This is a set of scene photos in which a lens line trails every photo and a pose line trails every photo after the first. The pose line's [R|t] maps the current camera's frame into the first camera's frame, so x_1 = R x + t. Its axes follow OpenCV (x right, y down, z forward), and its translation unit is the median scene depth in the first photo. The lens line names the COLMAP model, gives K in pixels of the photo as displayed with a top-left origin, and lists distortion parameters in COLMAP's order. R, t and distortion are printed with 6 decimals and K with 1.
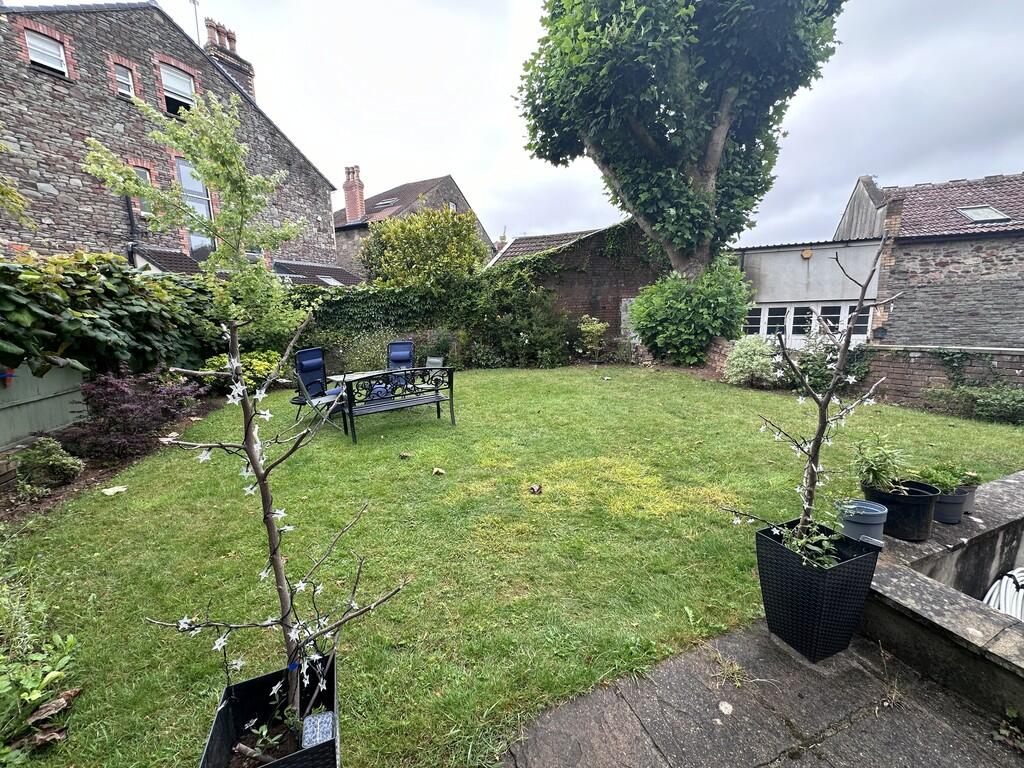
lens RADIAL K [[404.9, 0, 513.3], [0, 404.9, 386.8], [0, 0, 1]] dist [-0.012086, 0.000787]
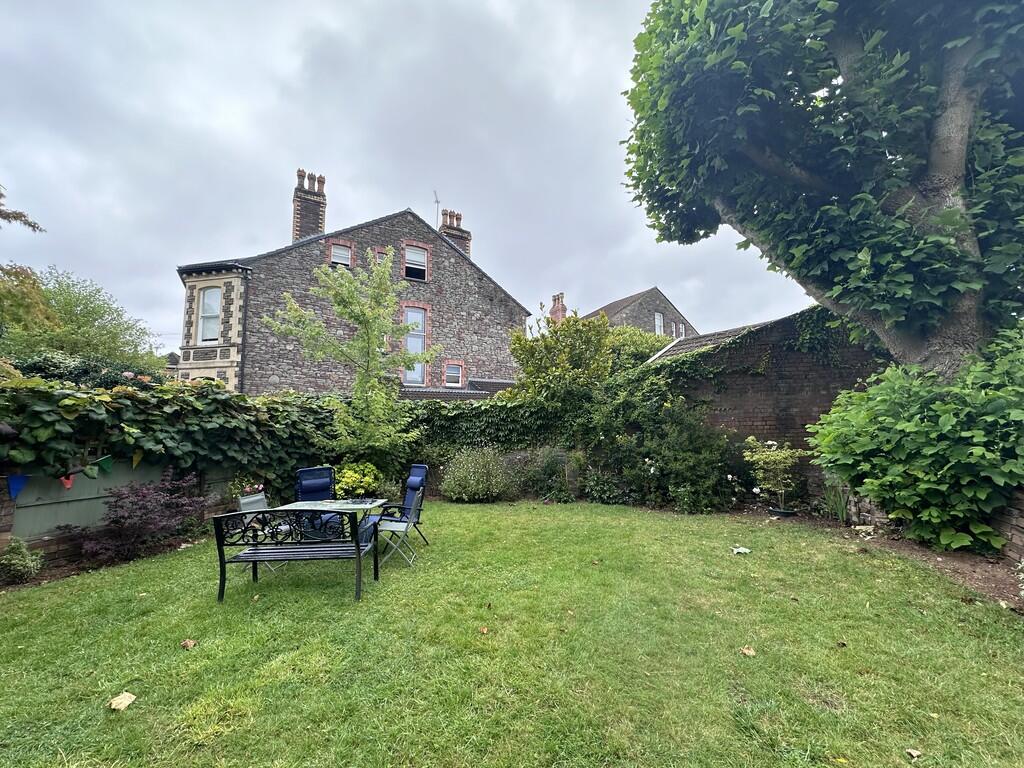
lens RADIAL K [[404.9, 0, 513.3], [0, 404.9, 386.8], [0, 0, 1]] dist [-0.012086, 0.000787]
pose [[0.833068, -0.037928, -0.551868, 0.217101], [-0.111649, 0.965586, -0.234900, -0.056986], [0.541786, 0.257303, 0.800164, 0.236625]]
